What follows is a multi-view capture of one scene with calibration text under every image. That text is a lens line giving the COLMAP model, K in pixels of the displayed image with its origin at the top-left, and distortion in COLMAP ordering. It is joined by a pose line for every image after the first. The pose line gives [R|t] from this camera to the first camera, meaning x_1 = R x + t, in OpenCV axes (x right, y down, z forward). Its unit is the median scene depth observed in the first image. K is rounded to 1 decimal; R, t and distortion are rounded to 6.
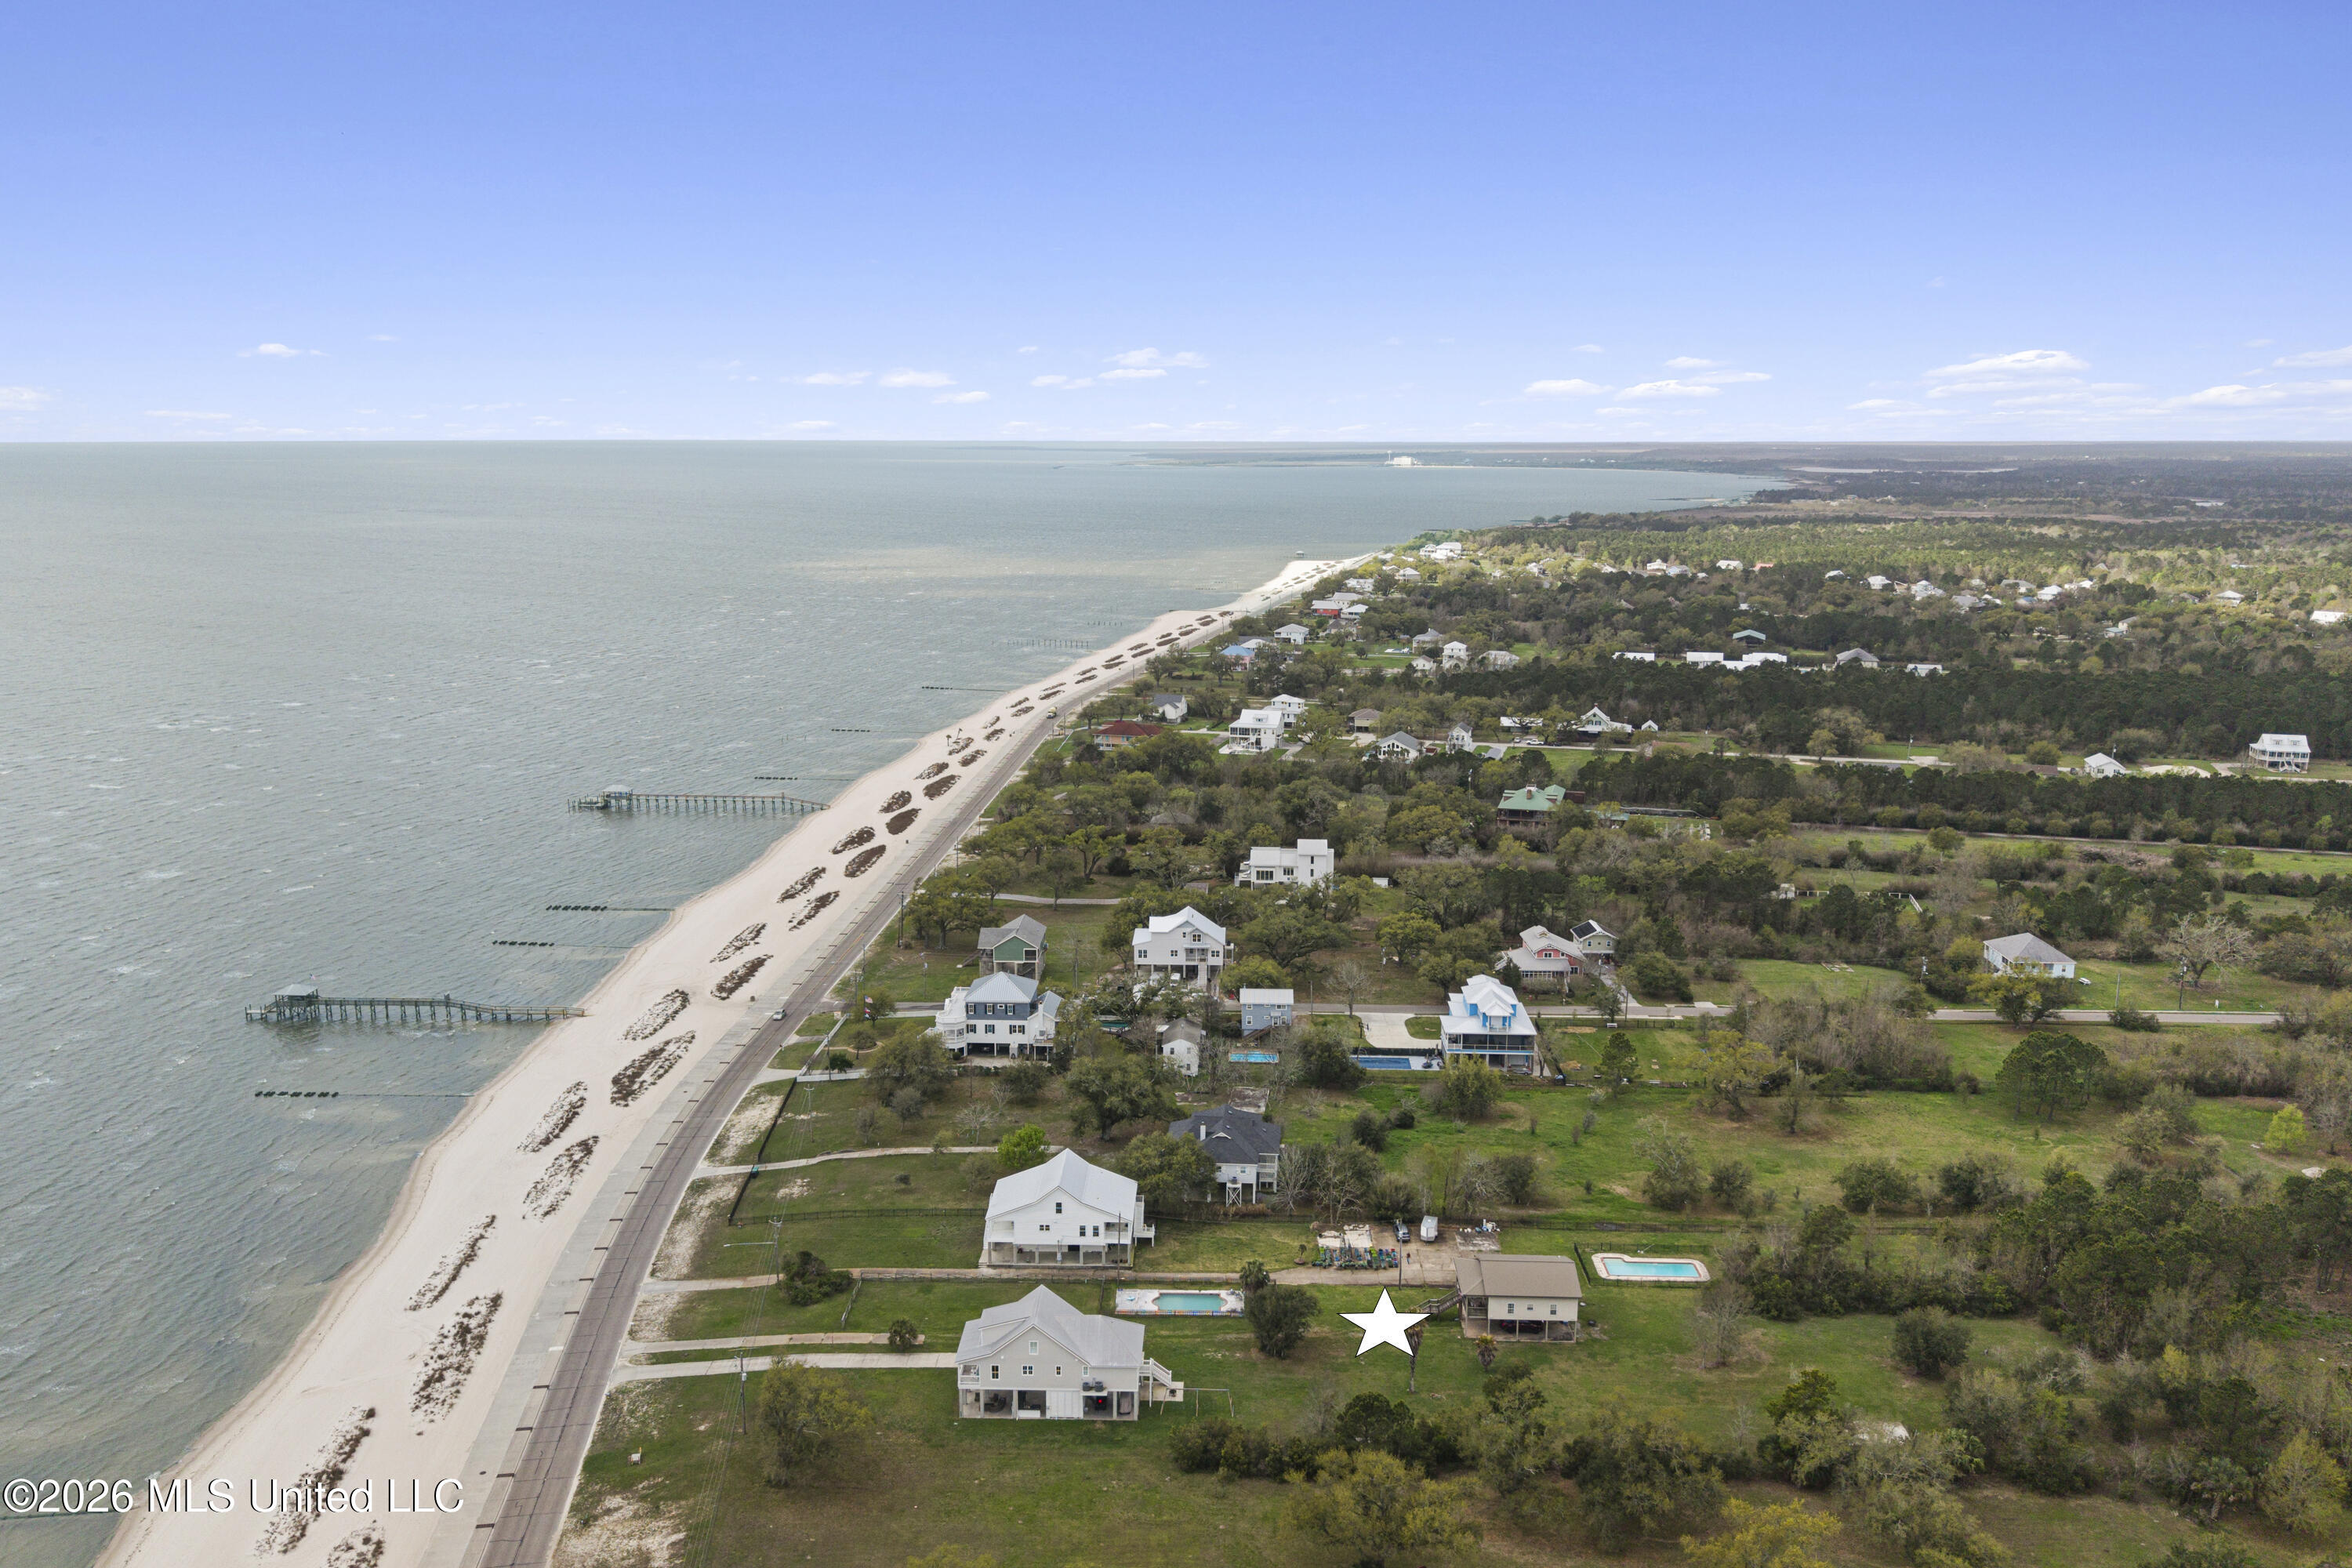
lens RADIAL K [[1871.2, 0, 1176.0], [0, 1871.2, 784.0], [0, 0, 1]] dist [0.032605, -0.039731]
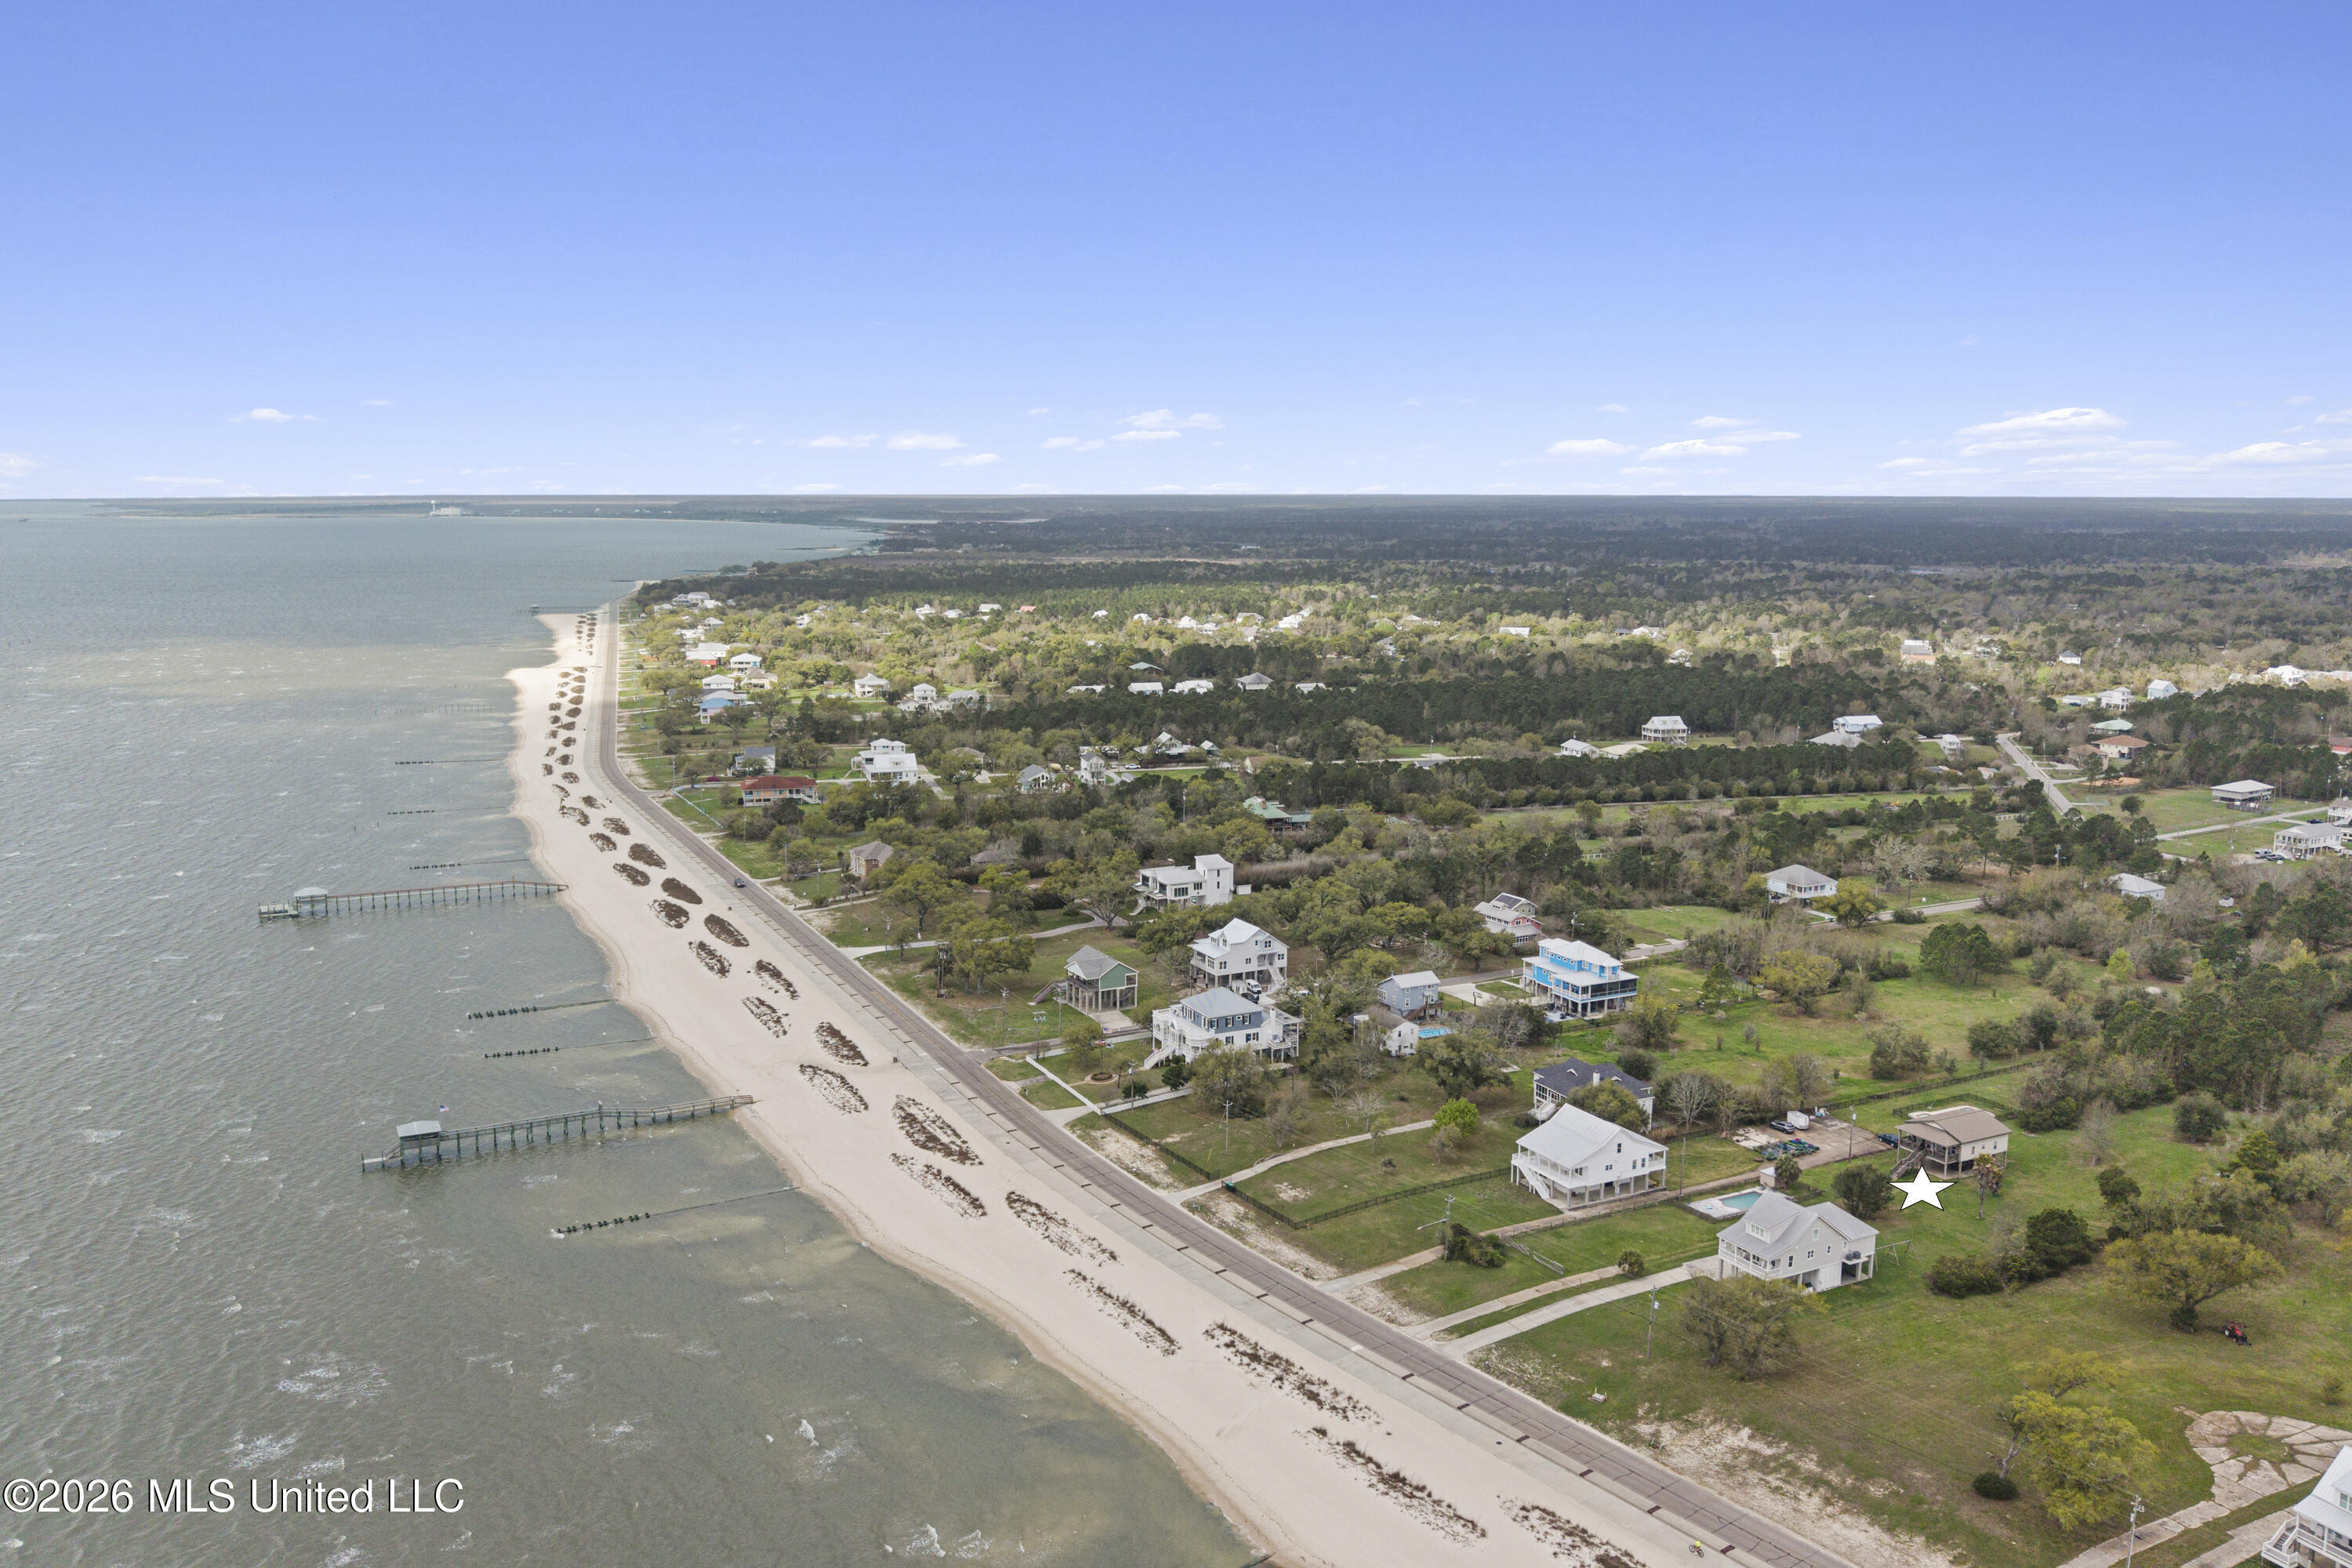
lens RADIAL K [[1861.7, 0, 1176.0], [0, 1861.7, 784.0], [0, 0, 1]] dist [0.034236, -0.042188]
pose [[0.867804, -0.078033, 0.490742, -0.825446], [0.090587, 0.995887, -0.001832, -0.020027], [-0.488580, 0.046044, 0.871303, 0.111542]]
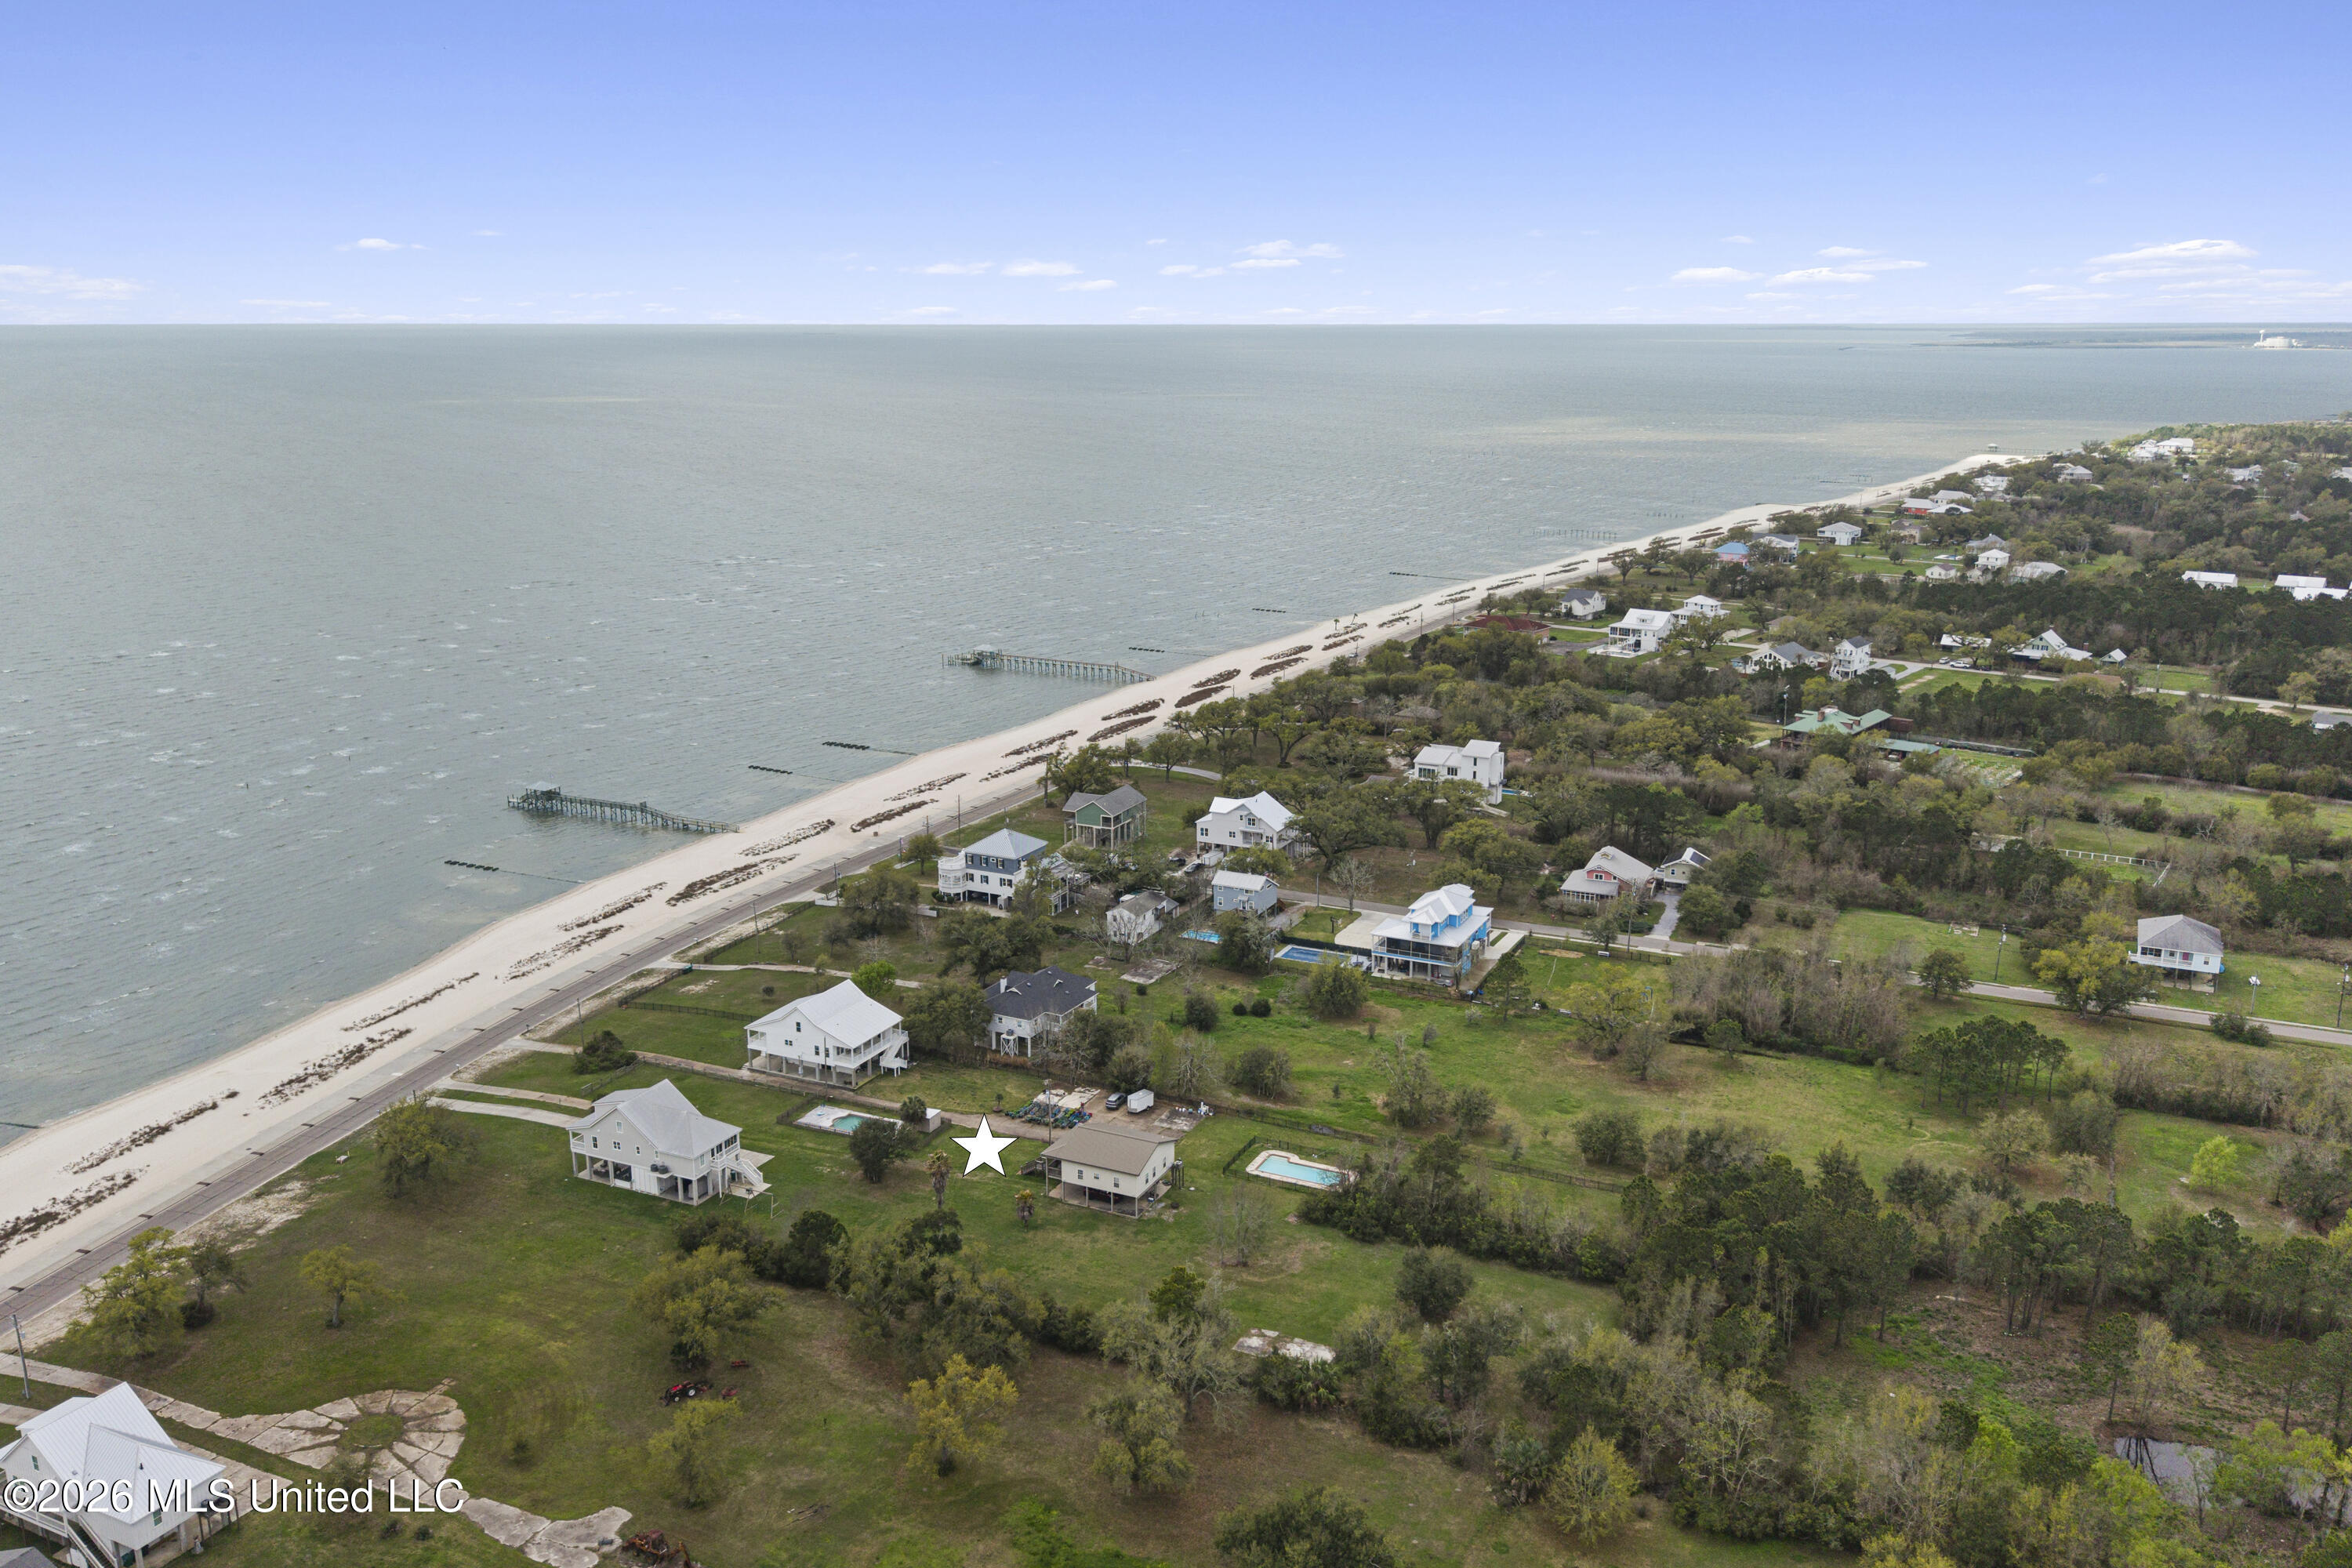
lens RADIAL K [[1903.1, 0, 1173.8], [0, 1903.1, 757.0], [0, 0, 1]] dist [0.011019, 0.006145]
pose [[0.914072, 0.087992, -0.395891, 0.553210], [-0.070700, 0.995805, 0.058092, -0.012672], [0.399342, -0.025111, 0.916458, 0.061602]]
